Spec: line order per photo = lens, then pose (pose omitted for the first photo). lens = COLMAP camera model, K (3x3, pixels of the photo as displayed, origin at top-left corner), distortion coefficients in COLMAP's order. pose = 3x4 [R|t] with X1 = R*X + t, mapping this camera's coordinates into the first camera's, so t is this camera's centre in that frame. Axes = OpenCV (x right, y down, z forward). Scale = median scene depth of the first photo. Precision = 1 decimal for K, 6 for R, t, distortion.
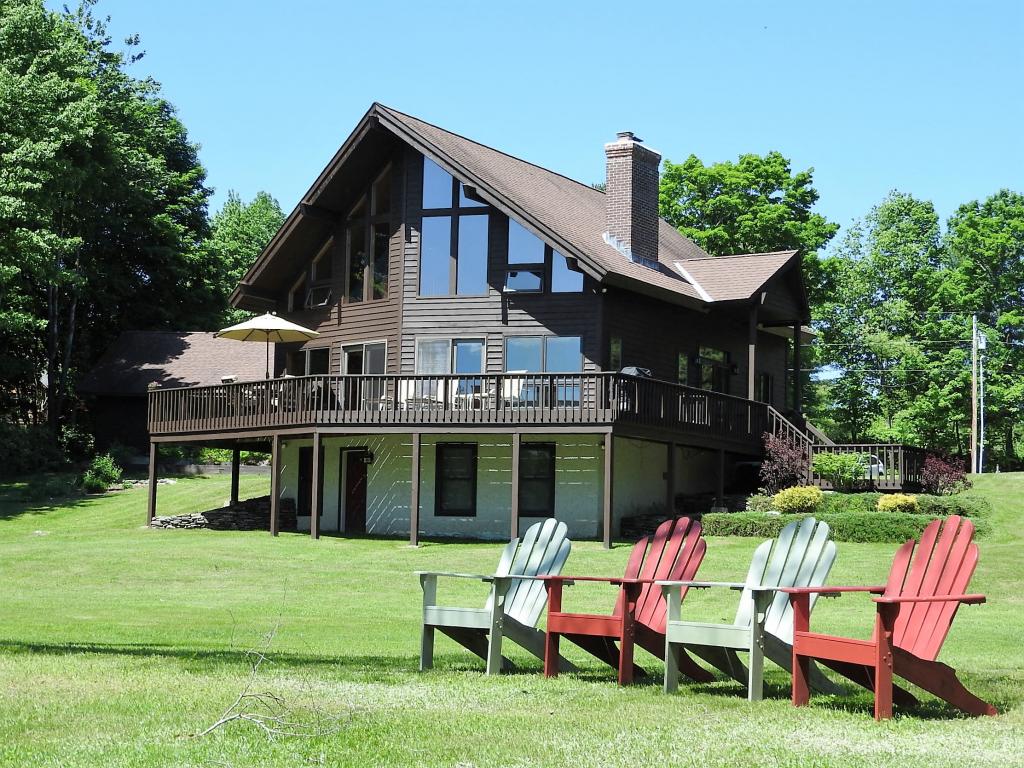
lens RADIAL K [[1753.9, 0, 515.6], [0, 1753.9, 383.0], [0, 0, 1]] dist [-0.024578, 0.000000]
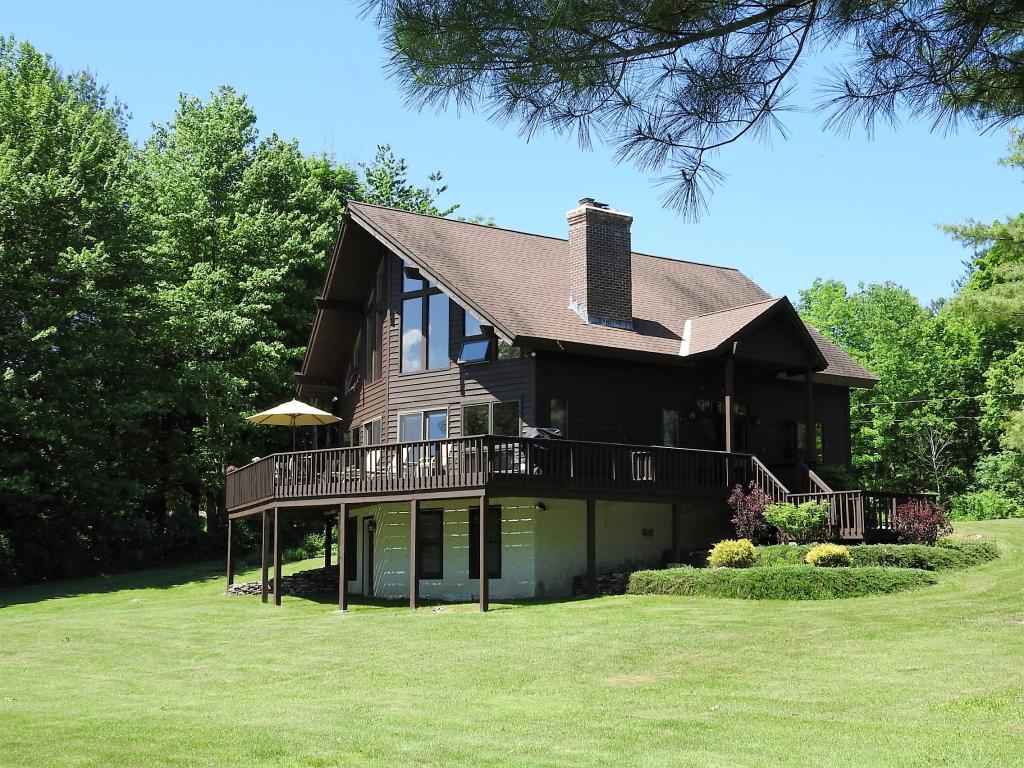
lens RADIAL K [[1427.8, 0, 507.1], [0, 1427.8, 381.2], [0, 0, 1]] dist [-0.017264, 0.000000]
pose [[0.917436, -0.077723, -0.390219, 0.346247], [0.058028, 0.996386, -0.062028, 0.012941], [0.393629, 0.034263, 0.918631, 0.222335]]
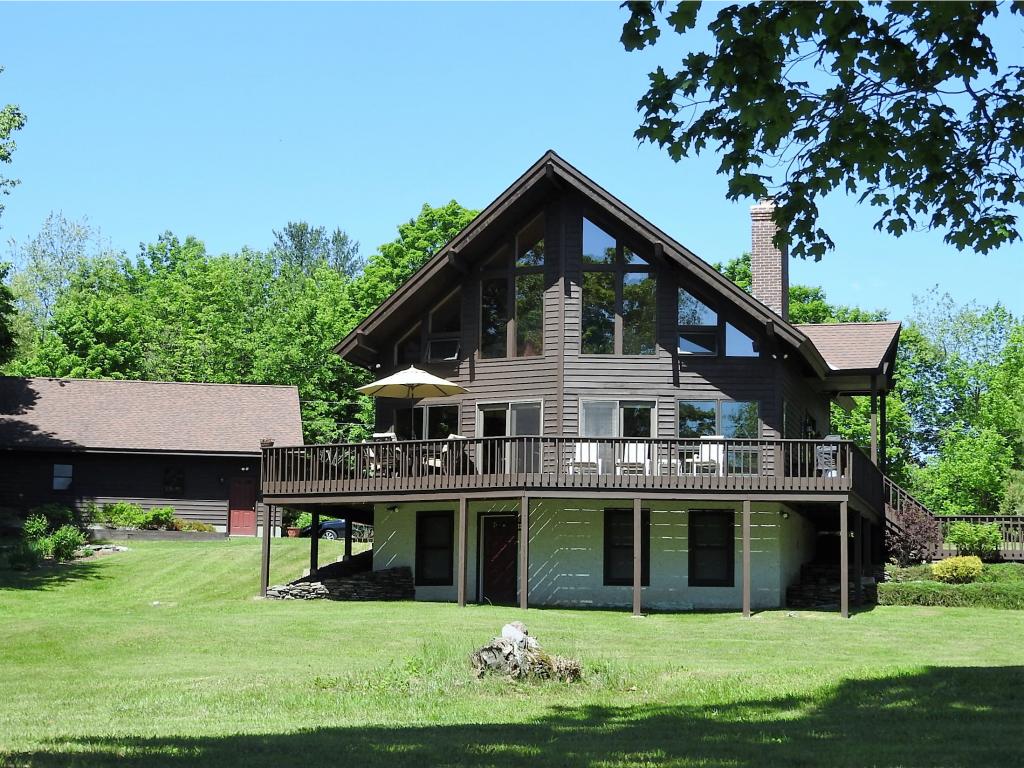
lens RADIAL K [[1951.3, 0, 511.8], [0, 1951.3, 387.6], [0, 0, 1]] dist [-0.032717, 0.000000]
pose [[0.957503, 0.030088, 0.286851, -0.395732], [-0.022139, 0.999277, -0.030914, 0.002015], [-0.287574, 0.023250, 0.957476, -0.005468]]
